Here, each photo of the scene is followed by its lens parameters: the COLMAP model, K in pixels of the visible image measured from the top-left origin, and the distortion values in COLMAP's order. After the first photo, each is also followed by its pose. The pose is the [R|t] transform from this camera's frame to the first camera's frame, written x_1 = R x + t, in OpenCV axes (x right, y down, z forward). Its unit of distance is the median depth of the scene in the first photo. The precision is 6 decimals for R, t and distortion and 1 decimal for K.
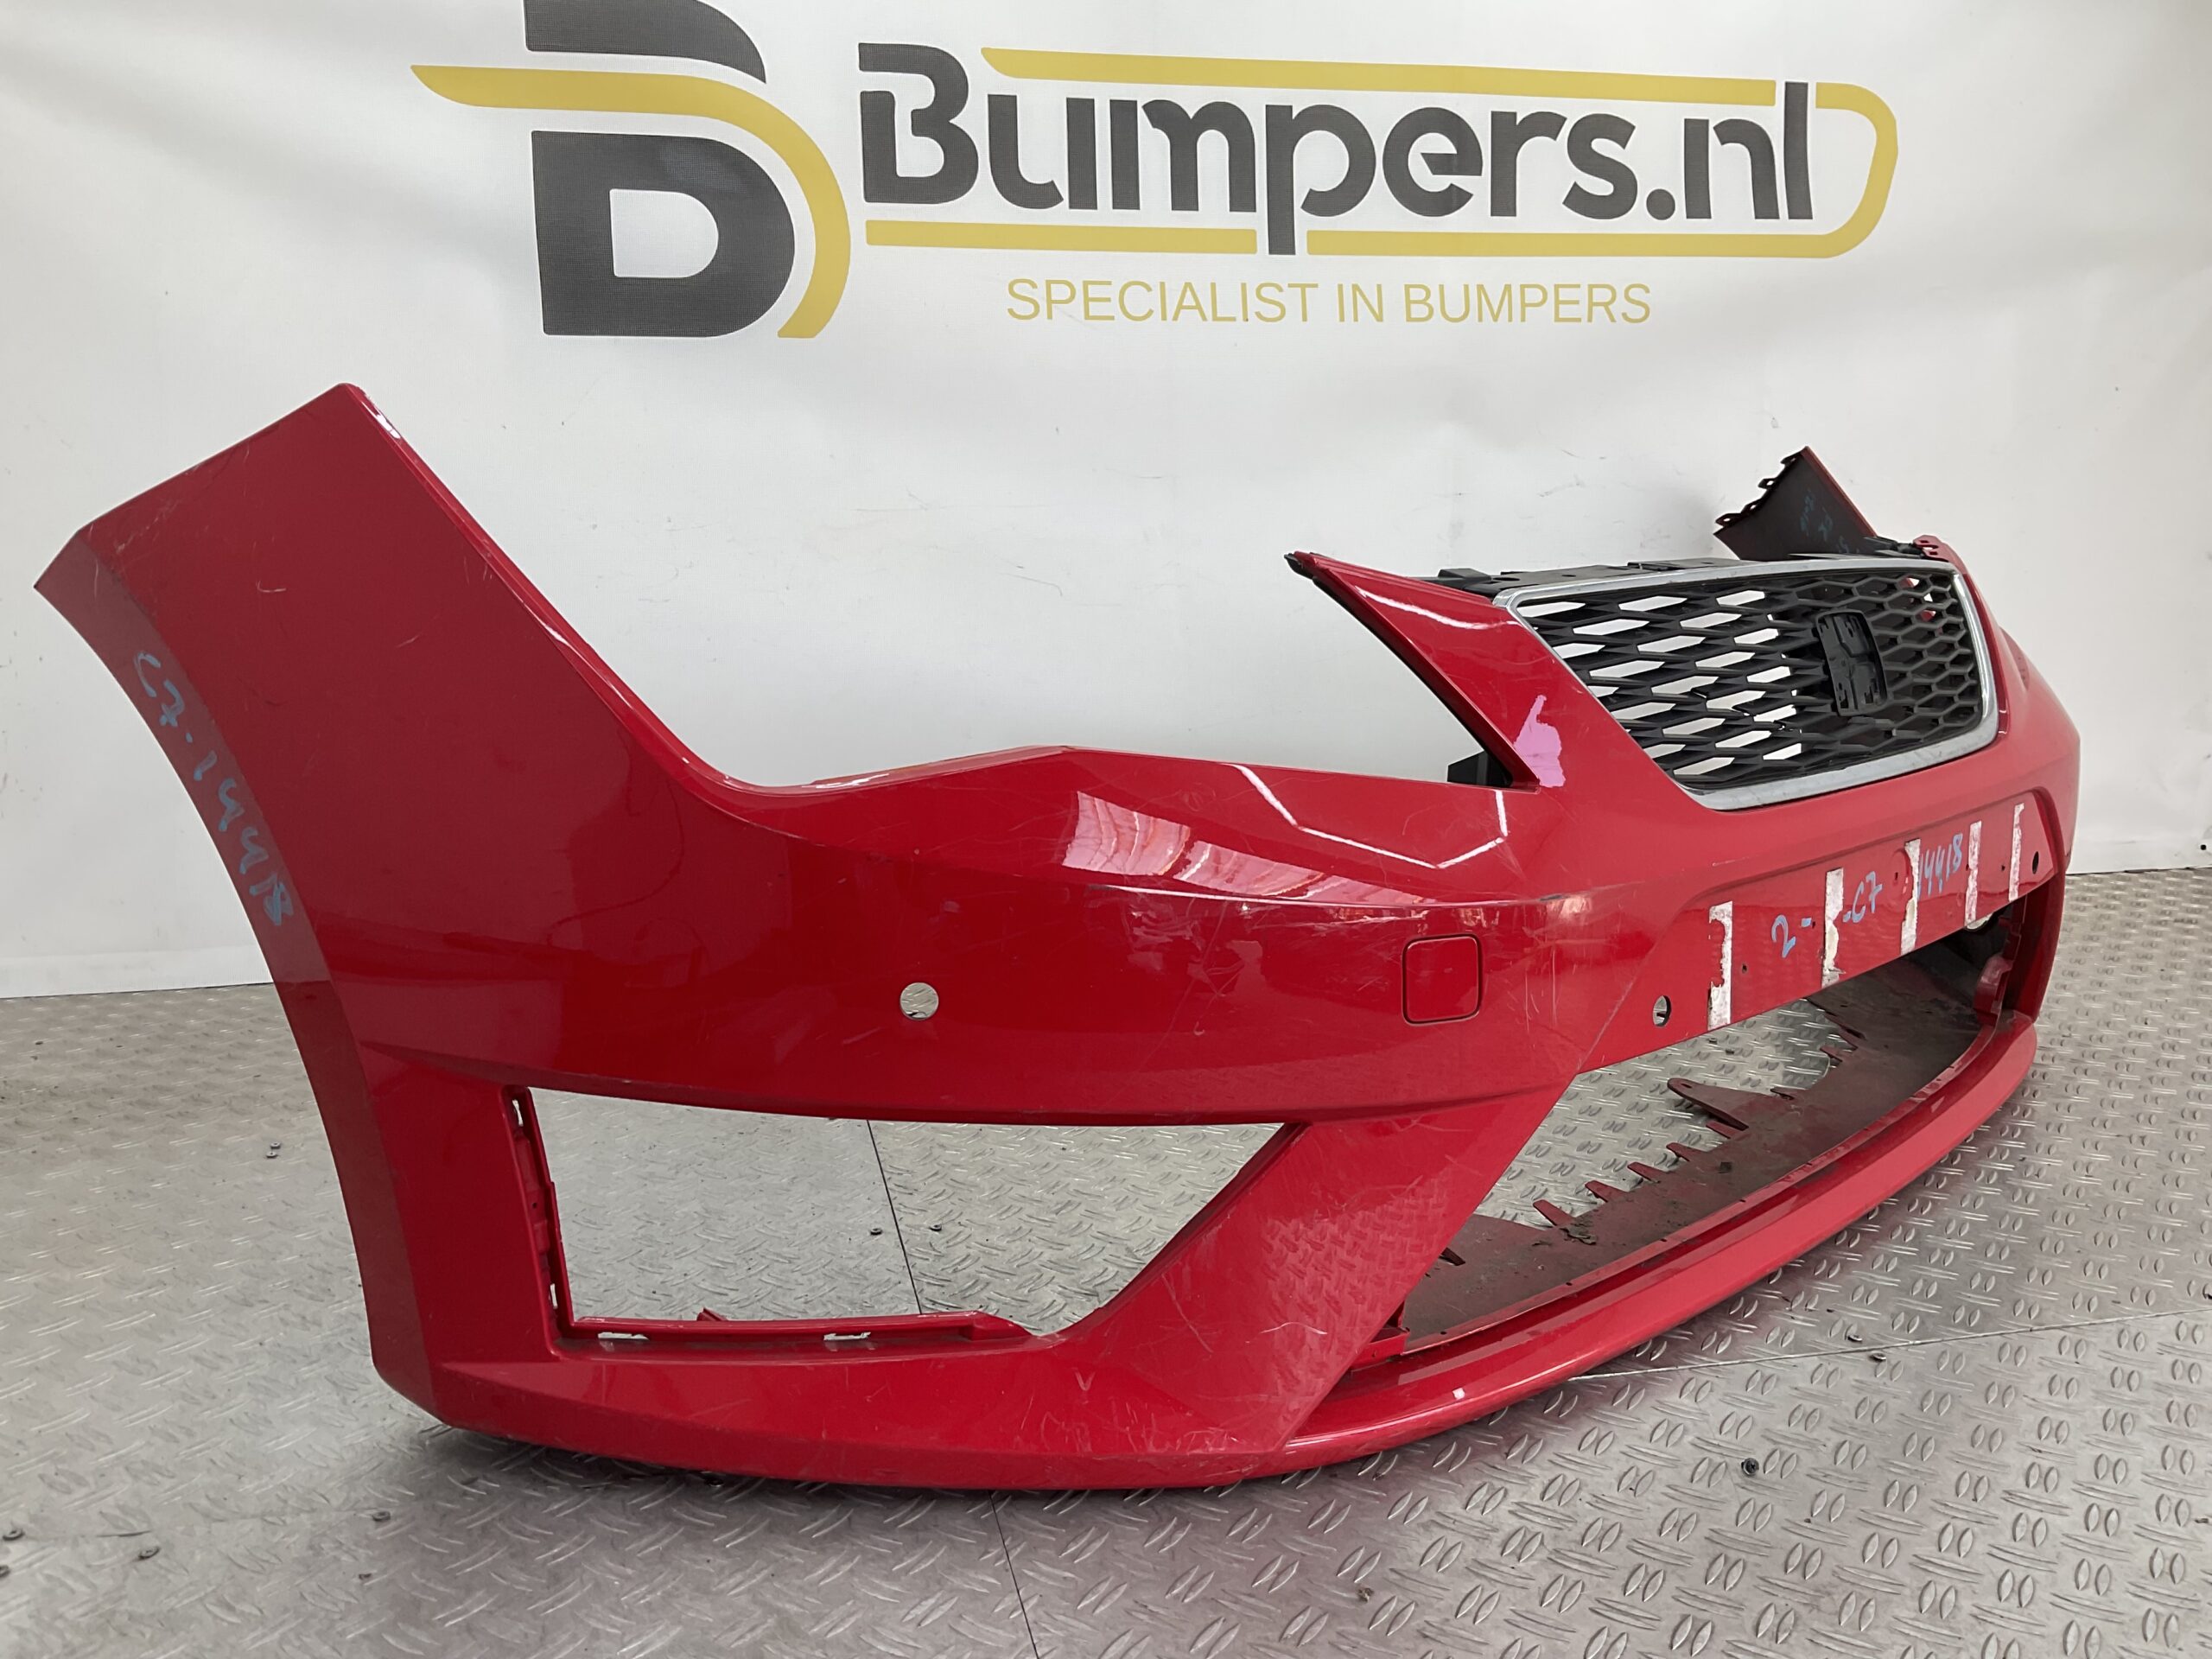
lens RADIAL K [[1852.2, 0, 1187.5], [0, 1852.2, 815.1], [0, 0, 1]] dist [0.048865, -0.097115]
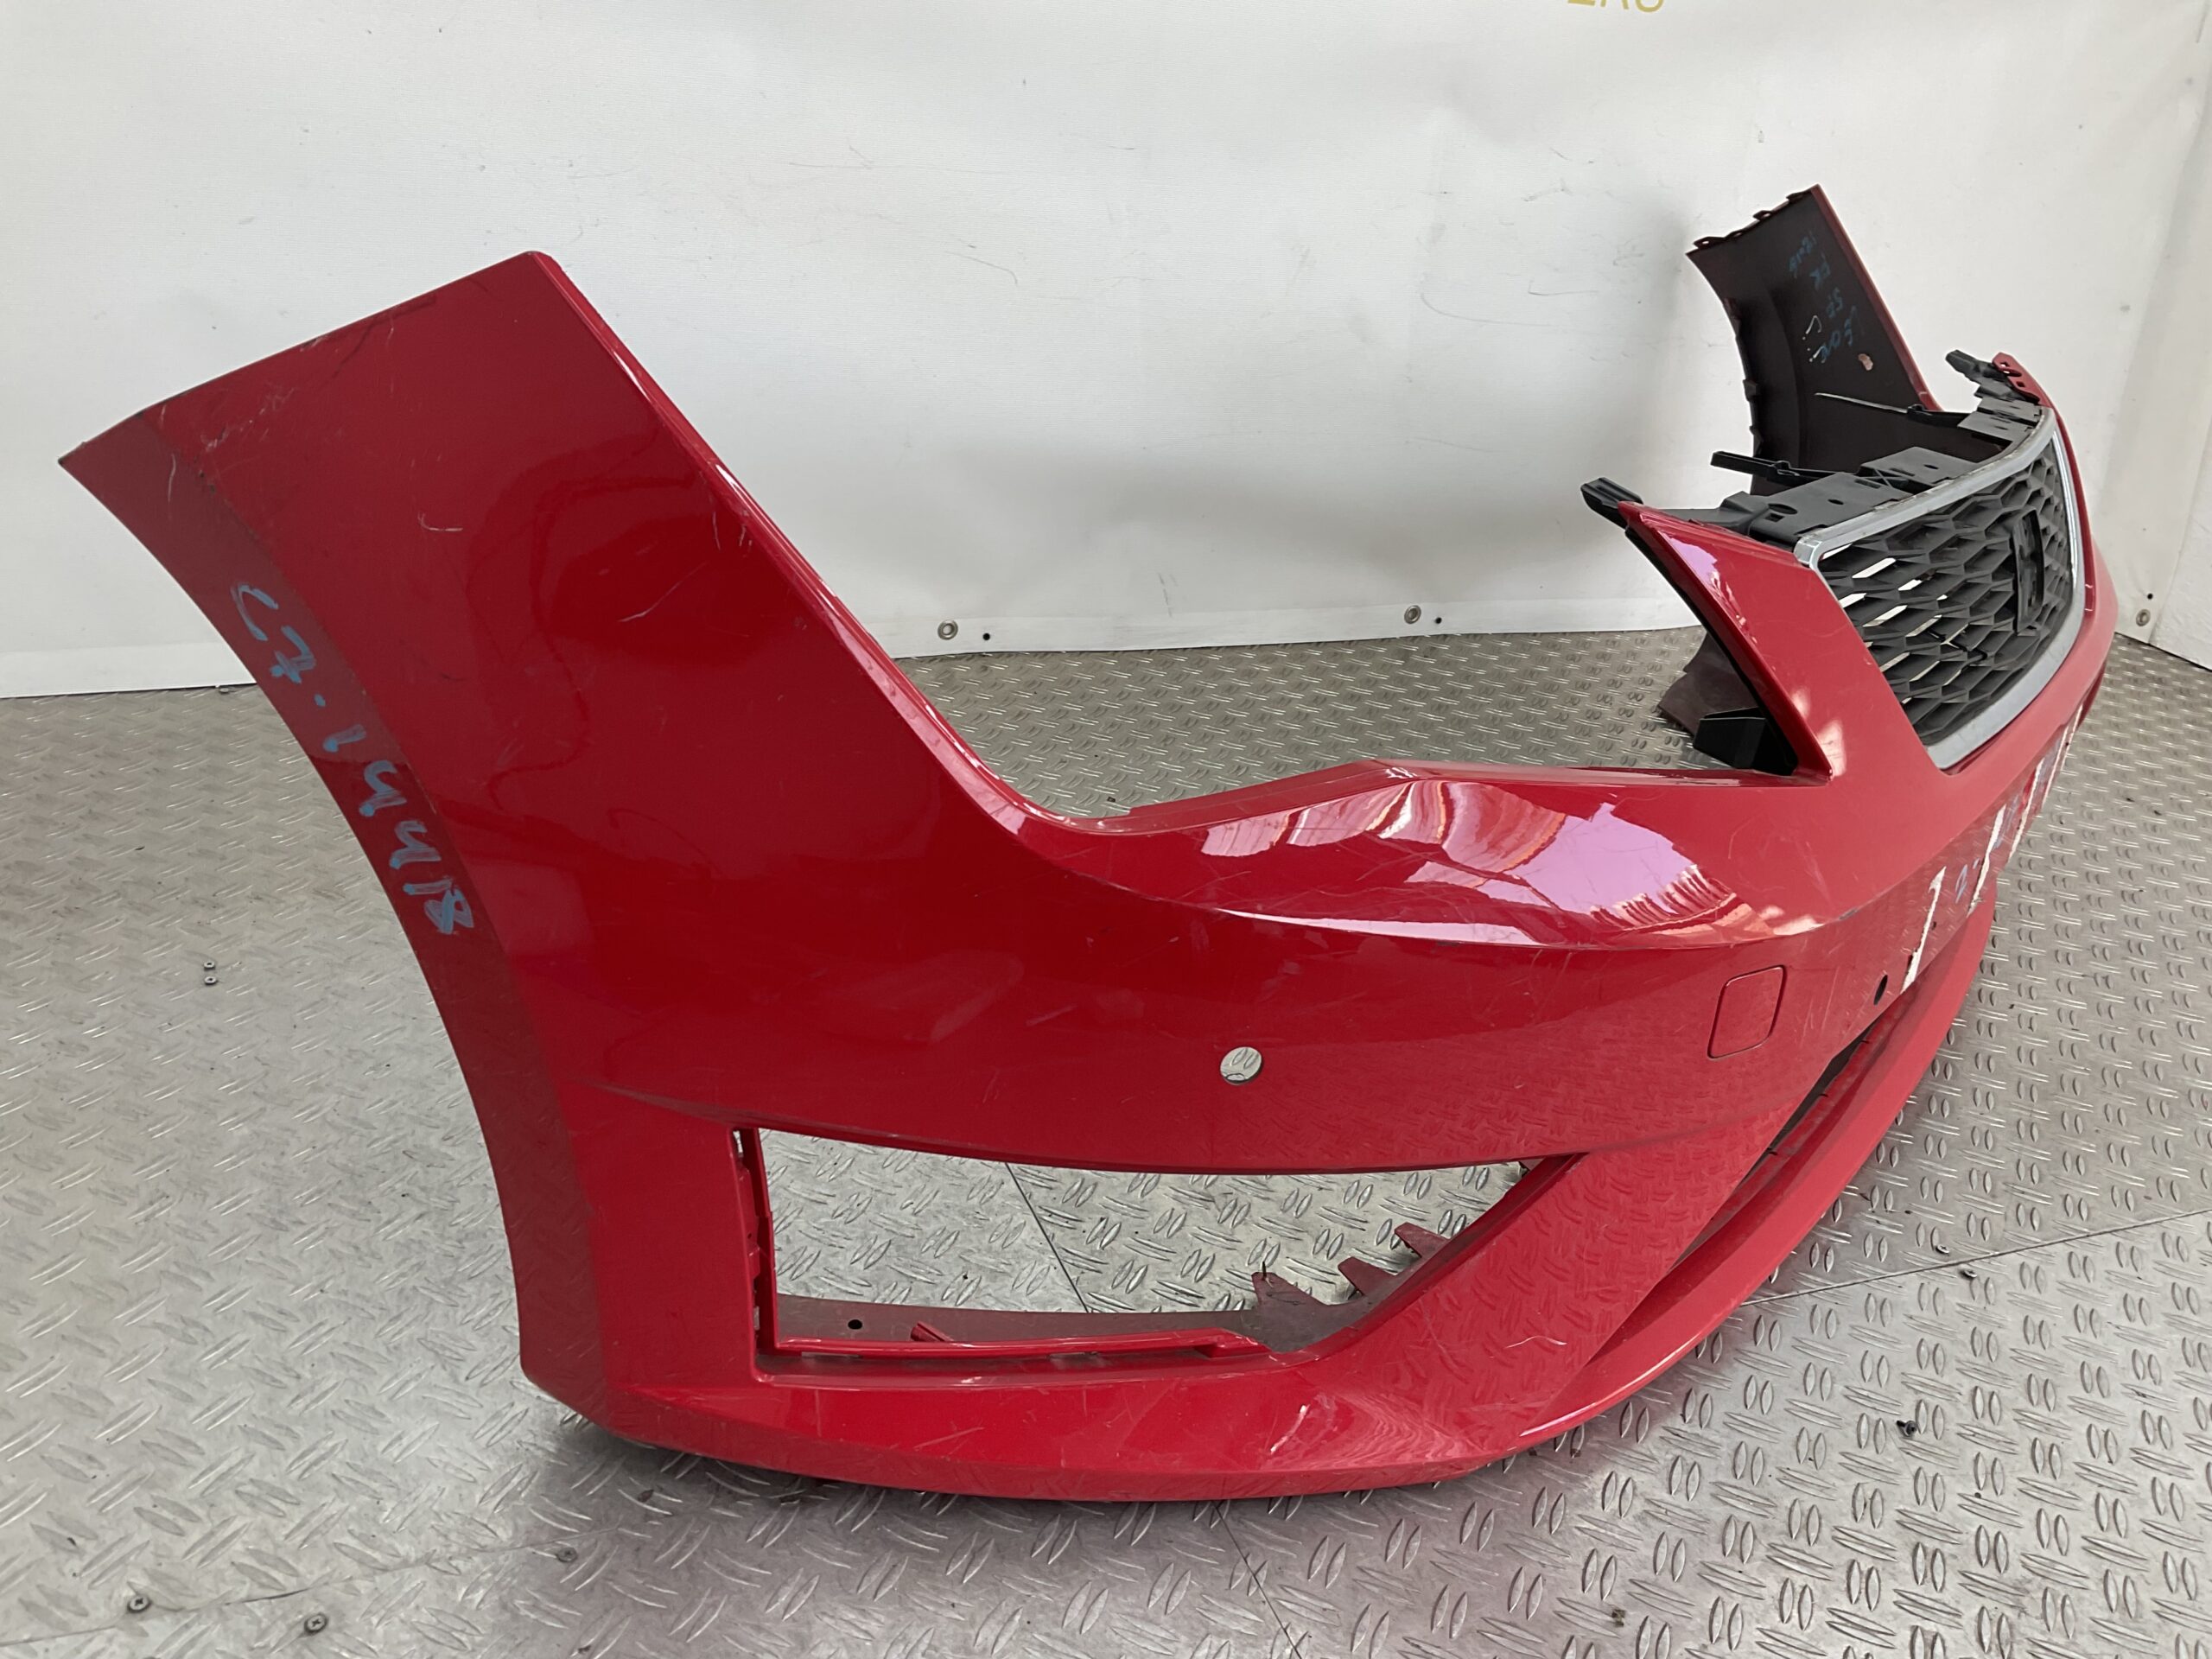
lens RADIAL K [[1851.7, 0, 1144.4], [0, 1851.7, 779.2], [0, 0, 1]] dist [0.060650, -0.131913]
pose [[0.983037, 0.037758, 0.179479, -0.330869], [-0.080793, 0.967667, 0.238943, -0.222230], [-0.164654, -0.249390, 0.954303, 0.184639]]
